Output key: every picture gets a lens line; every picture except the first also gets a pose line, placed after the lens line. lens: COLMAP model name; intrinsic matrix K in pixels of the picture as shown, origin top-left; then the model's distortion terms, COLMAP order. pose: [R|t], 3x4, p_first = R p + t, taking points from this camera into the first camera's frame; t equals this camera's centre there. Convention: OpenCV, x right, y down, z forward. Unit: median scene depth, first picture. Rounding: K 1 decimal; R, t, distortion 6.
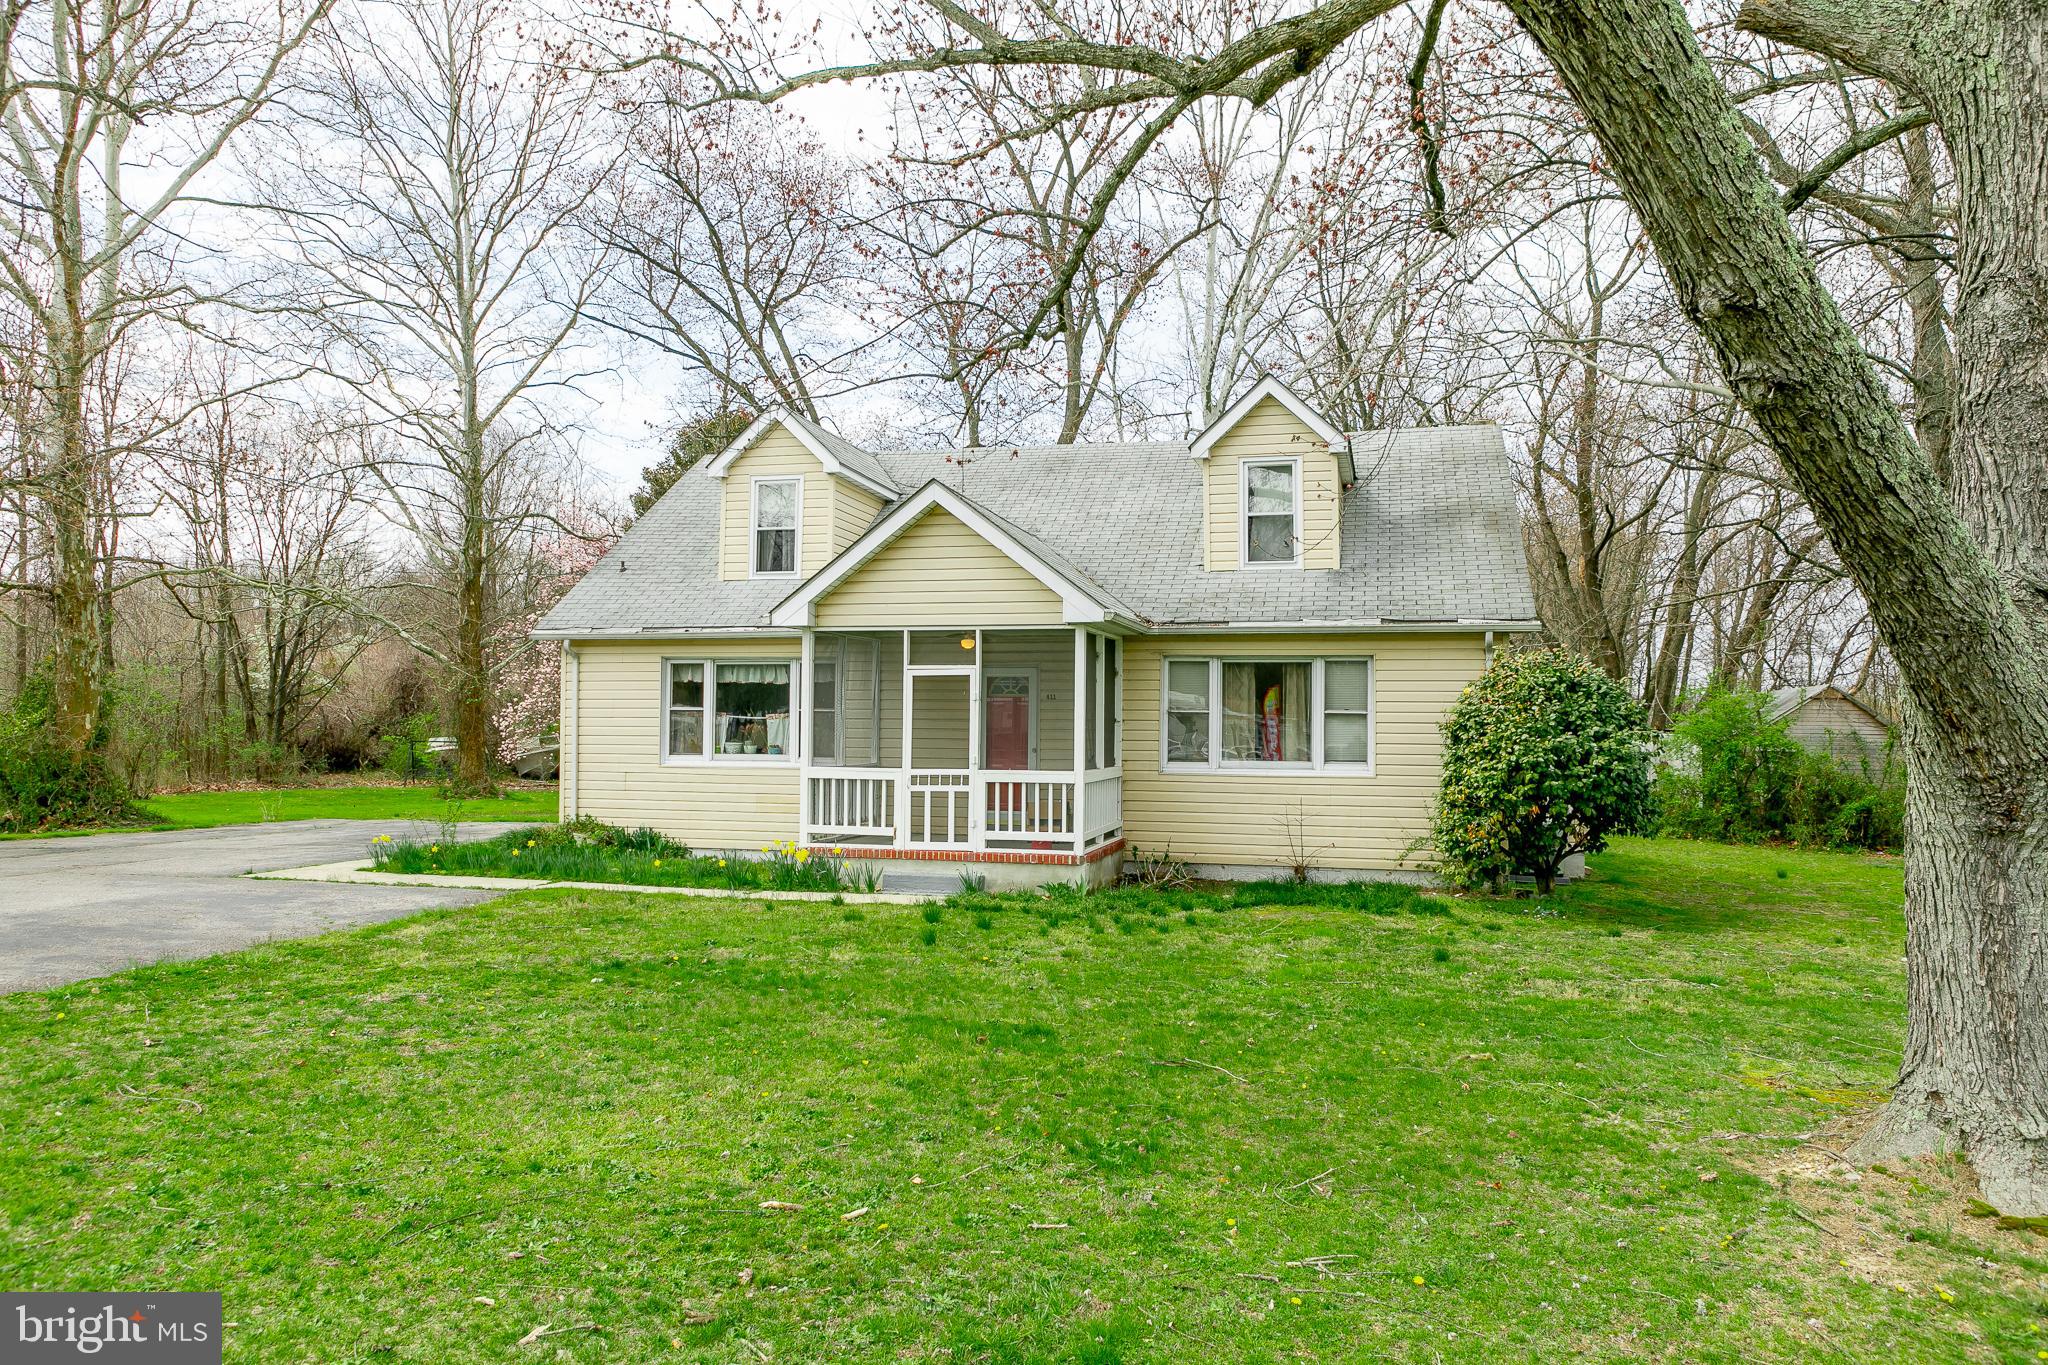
lens RADIAL K [[1388.6, 0, 1024.0], [0, 1388.6, 682.5], [0, 0, 1]] dist [-0.033701, 0.024633]
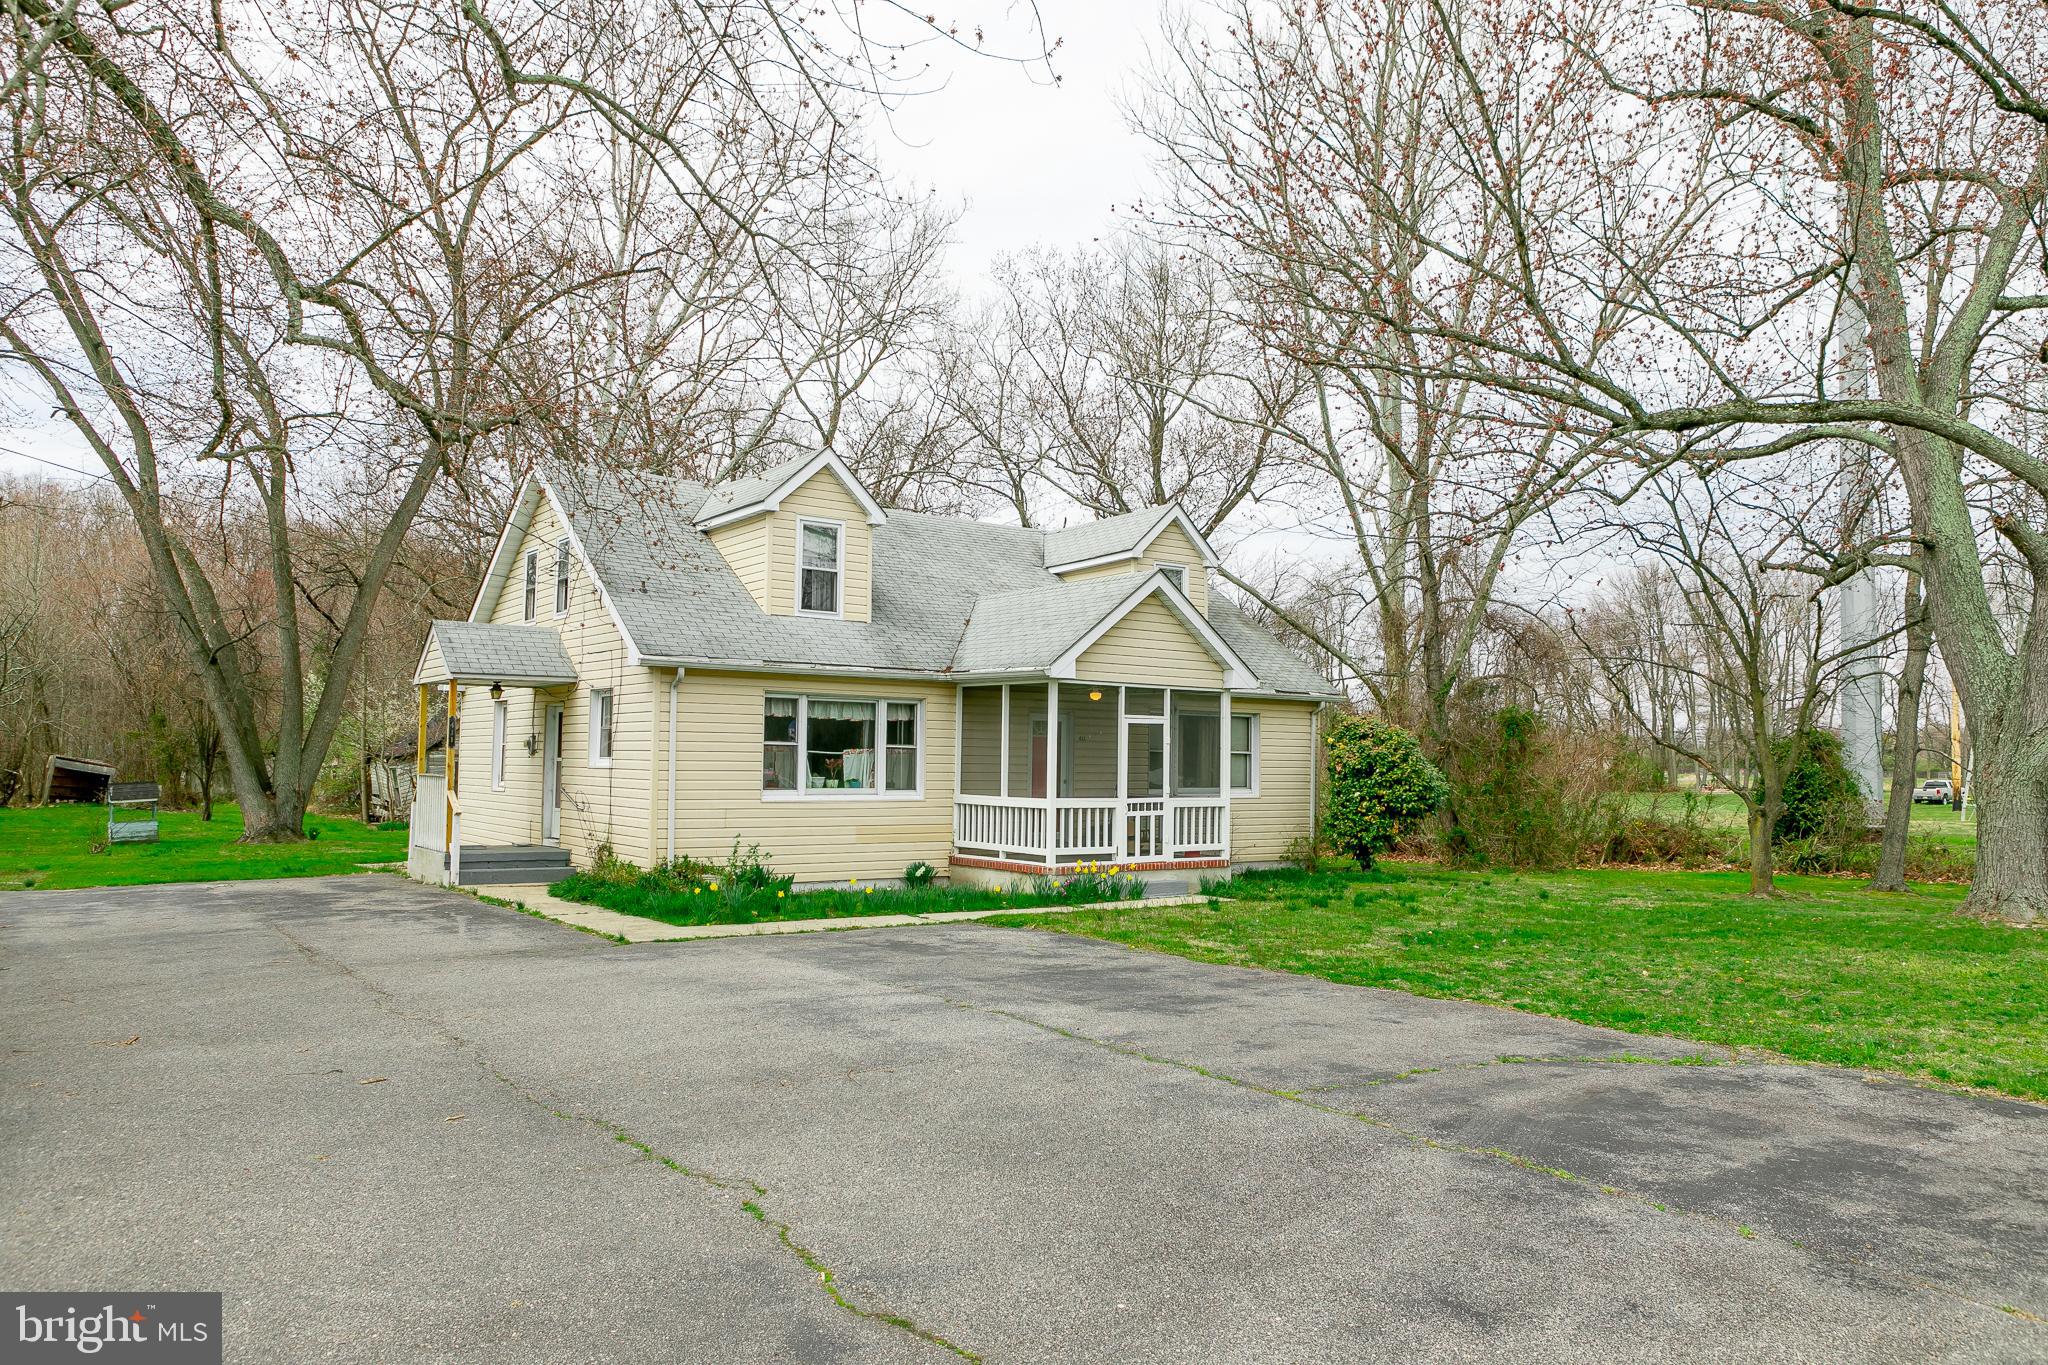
lens RADIAL K [[1388.6, 0, 1024.0], [0, 1388.6, 682.5], [0, 0, 1]] dist [-0.033701, 0.024633]
pose [[0.638578, 0.044285, 0.768282, -0.921584], [-0.032665, 0.999003, -0.030433, -0.000223], [-0.768863, -0.005662, 0.639388, 0.234782]]
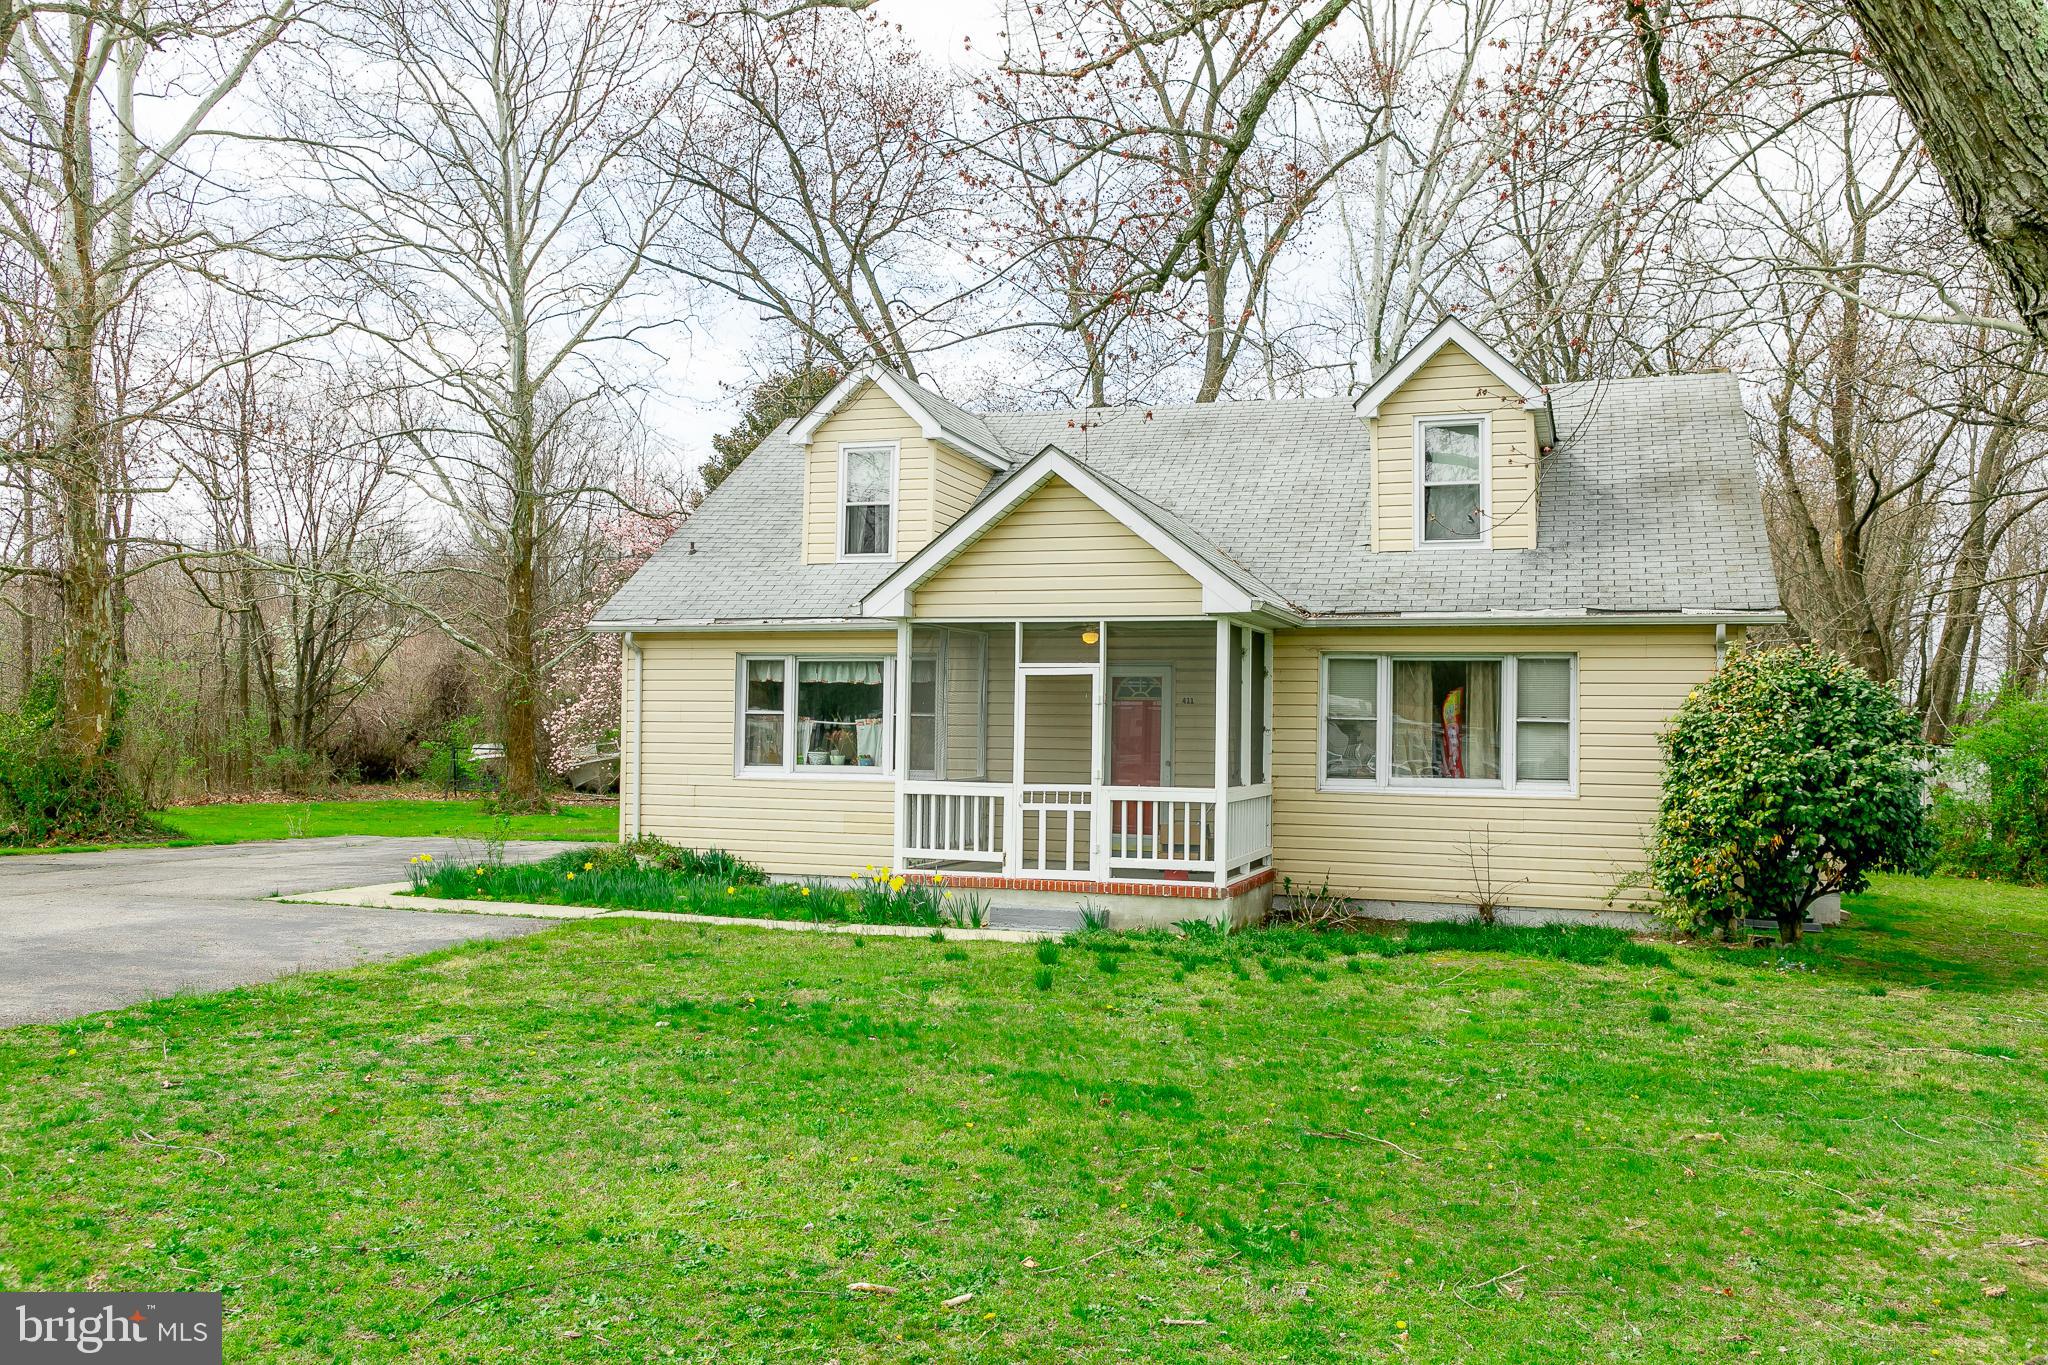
lens RADIAL K [[1634.0, 0, 1023.9], [0, 1634.0, 678.3], [0, 0, 1]] dist [-0.015257, 0.014761]
pose [[0.996771, 0.003504, -0.080226, -0.000348], [-0.003760, 0.999988, -0.003043, 0.000248], [0.080214, 0.003335, 0.996772, -0.003505]]
